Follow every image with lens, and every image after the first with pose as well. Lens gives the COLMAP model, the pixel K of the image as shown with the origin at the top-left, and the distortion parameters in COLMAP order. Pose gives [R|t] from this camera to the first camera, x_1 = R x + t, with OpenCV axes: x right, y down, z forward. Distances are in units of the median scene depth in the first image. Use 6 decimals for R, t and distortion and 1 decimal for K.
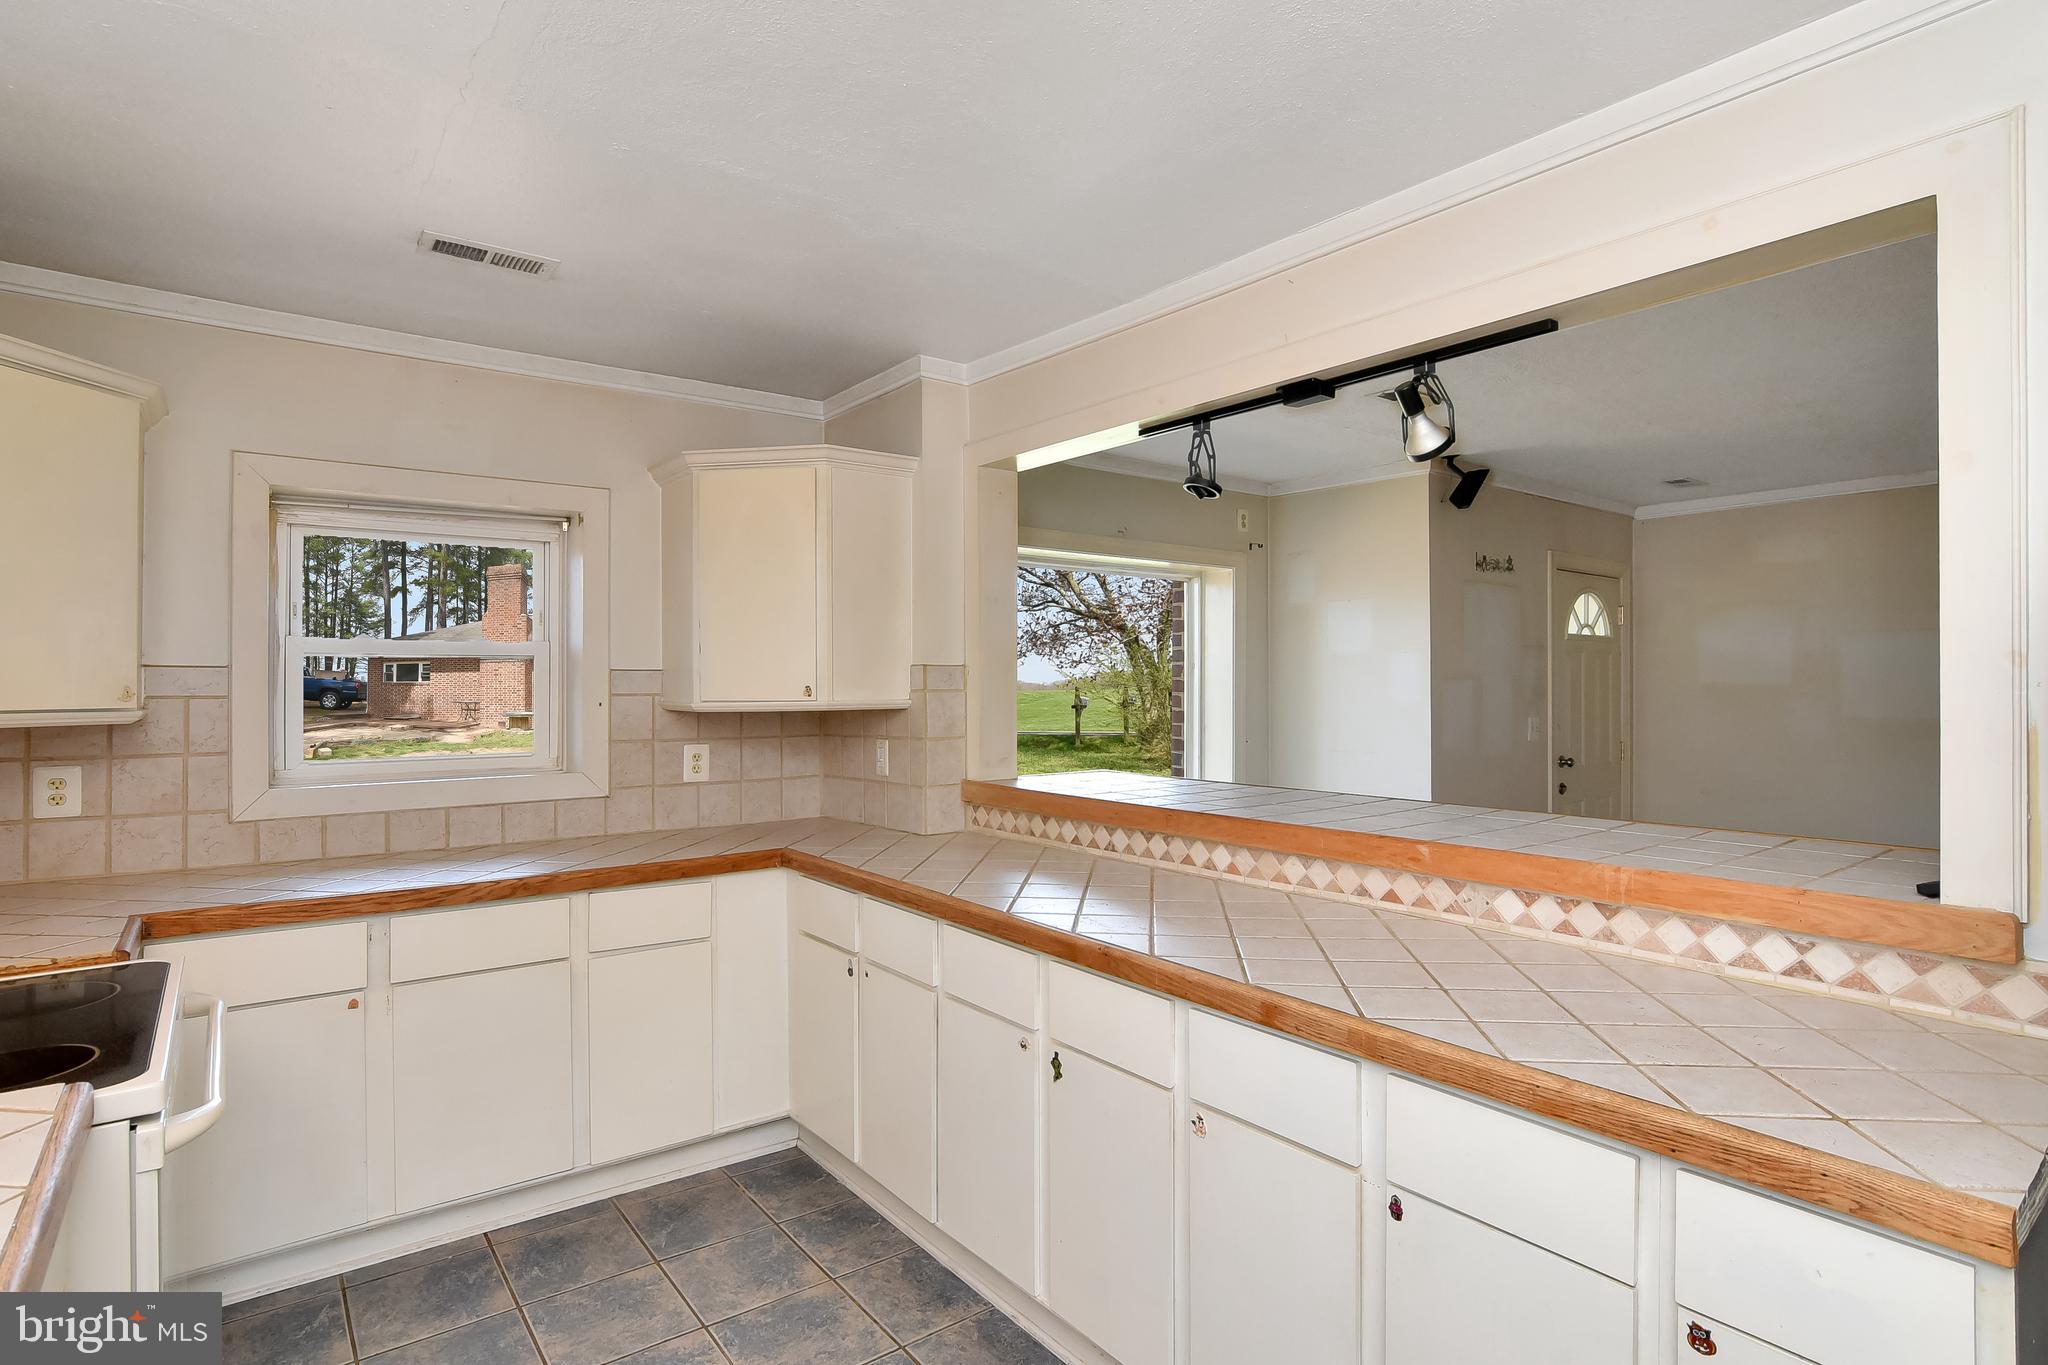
lens RADIAL K [[1061.9, 0, 1046.2], [0, 1061.9, 677.2], [0, 0, 1]] dist [-0.029257, 0.011327]
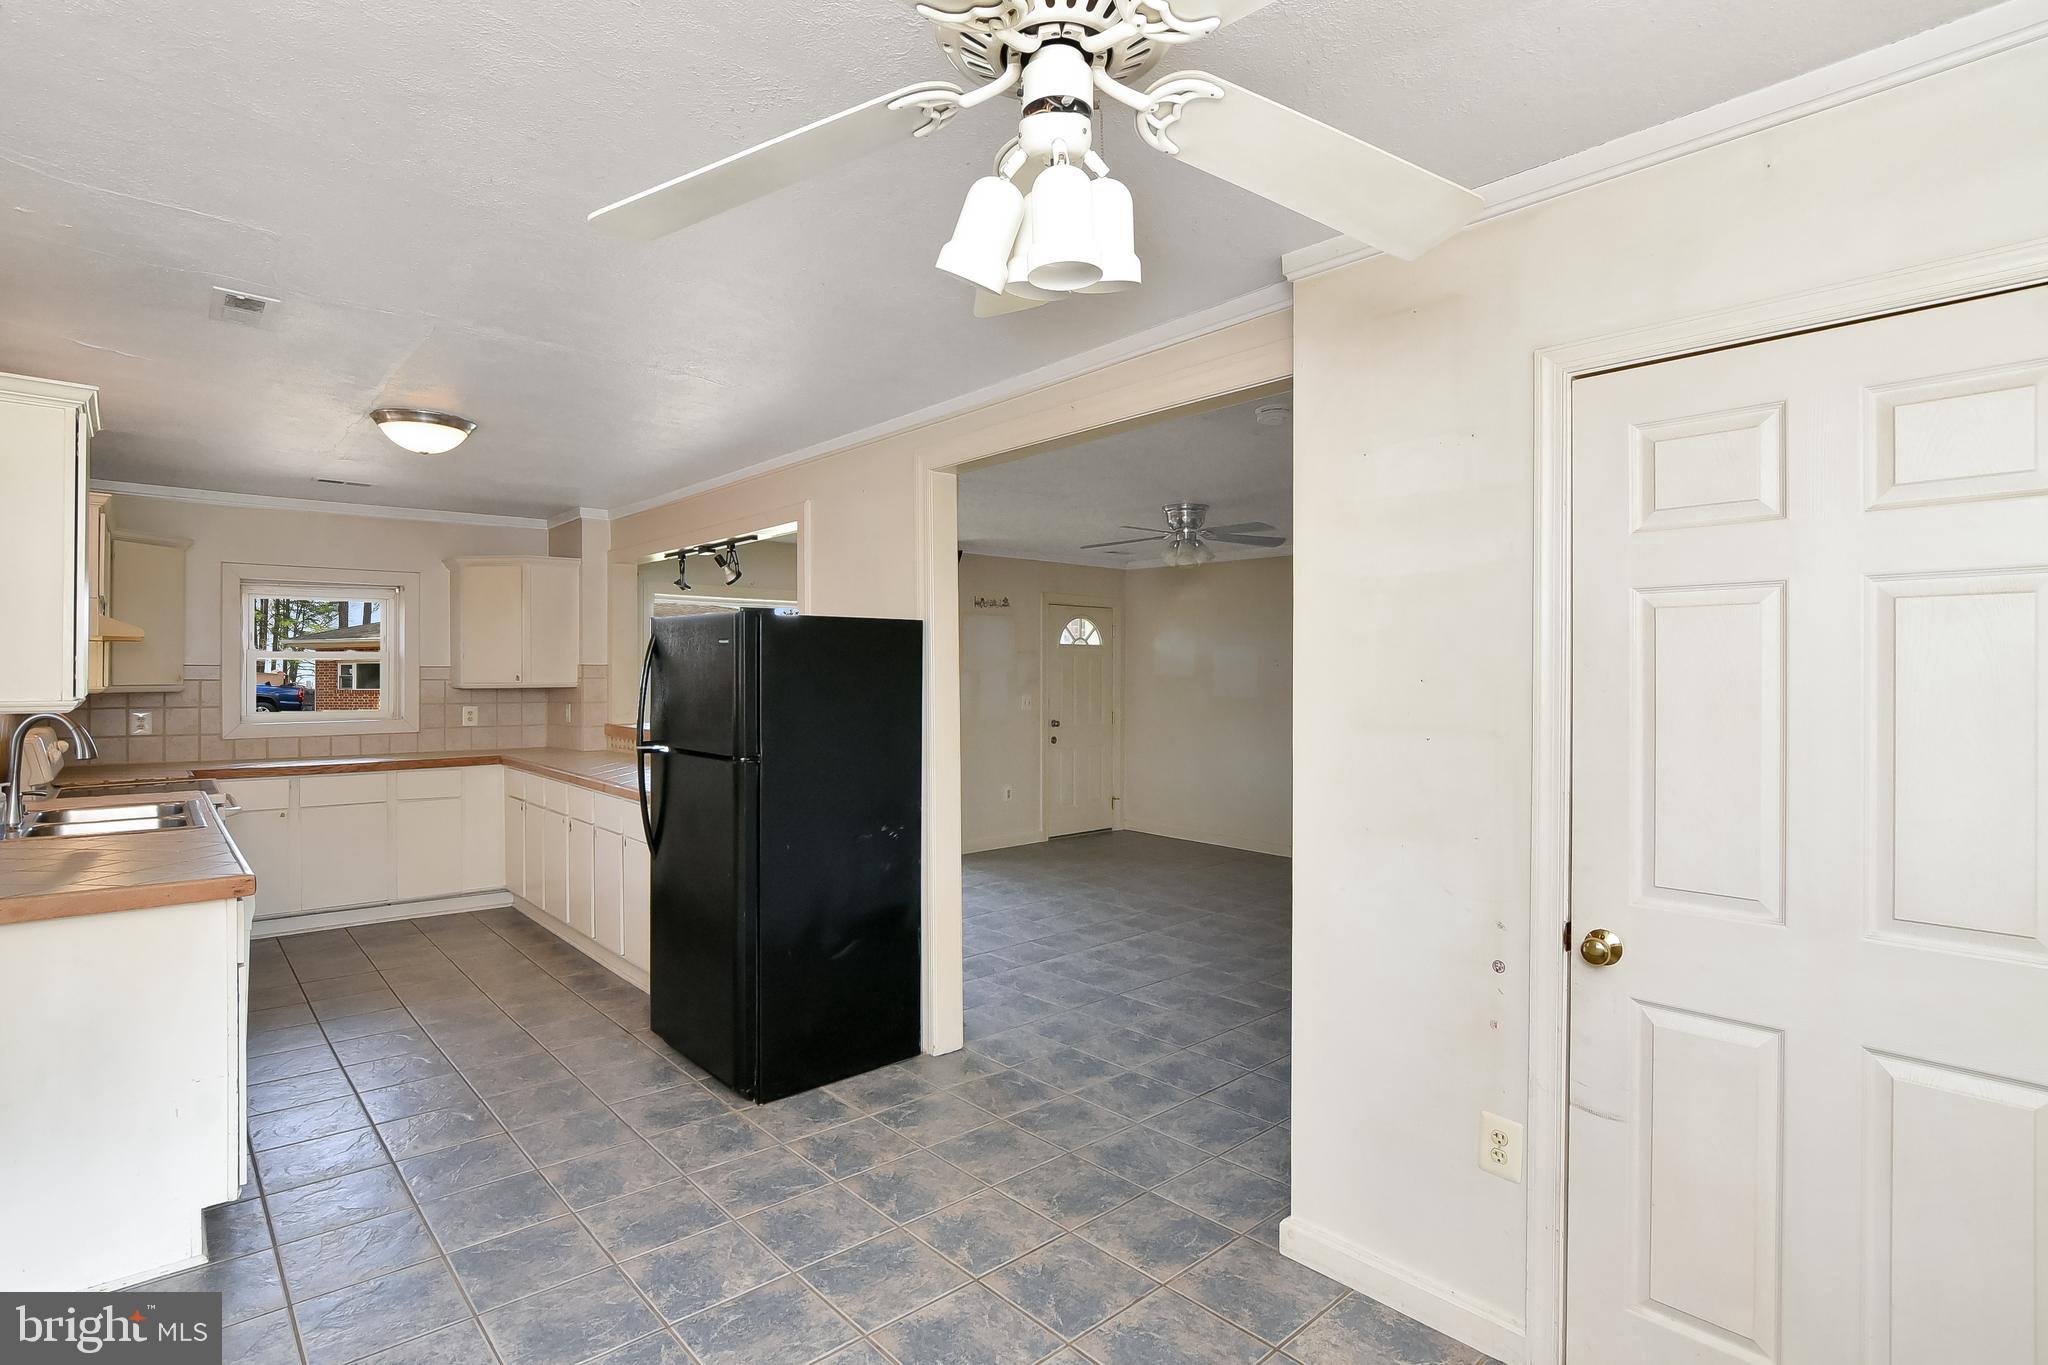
lens RADIAL K [[999.5, 0, 1012.0], [0, 999.5, 671.4], [0, 0, 1]] dist [-0.027543, 0.007899]
pose [[0.998203, 0.003291, 0.059825, 0.652568], [-0.003574, 0.999983, 0.004629, -0.011986], [-0.059809, -0.004834, 0.998198, -1.015799]]
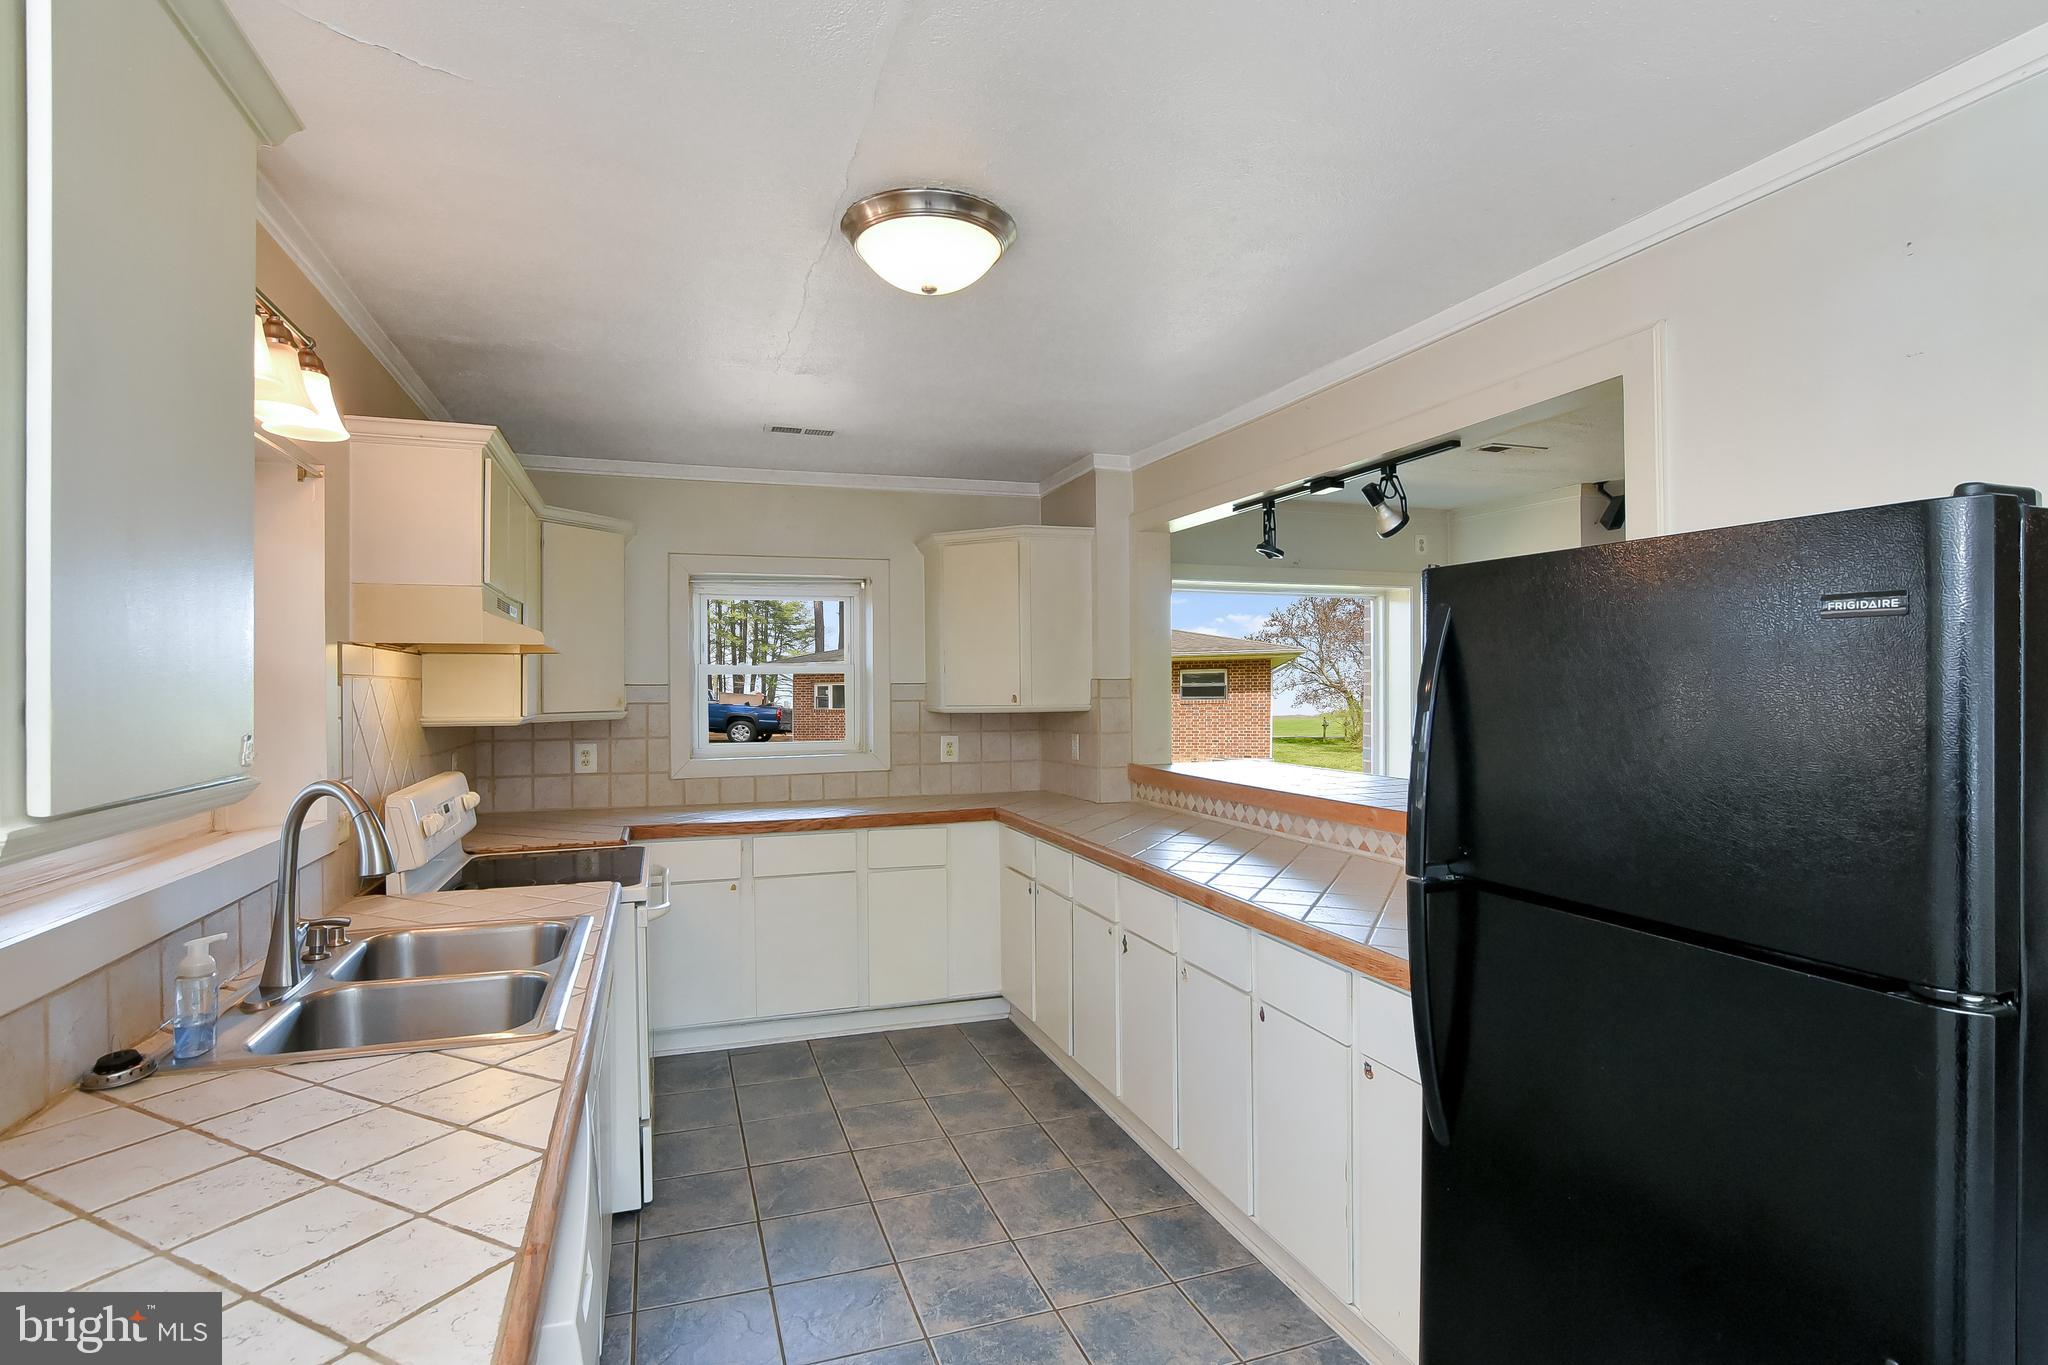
lens RADIAL K [[1020.4, 0, 1024.0], [0, 1020.4, 682.5], [0, 0, 1]] dist [-0.027802, 0.009224]
pose [[0.948344, -0.005174, -0.317202, 0.244130], [0.006995, 0.999965, 0.004602, -0.016096], [0.317167, -0.006583, 0.948347, -0.322958]]
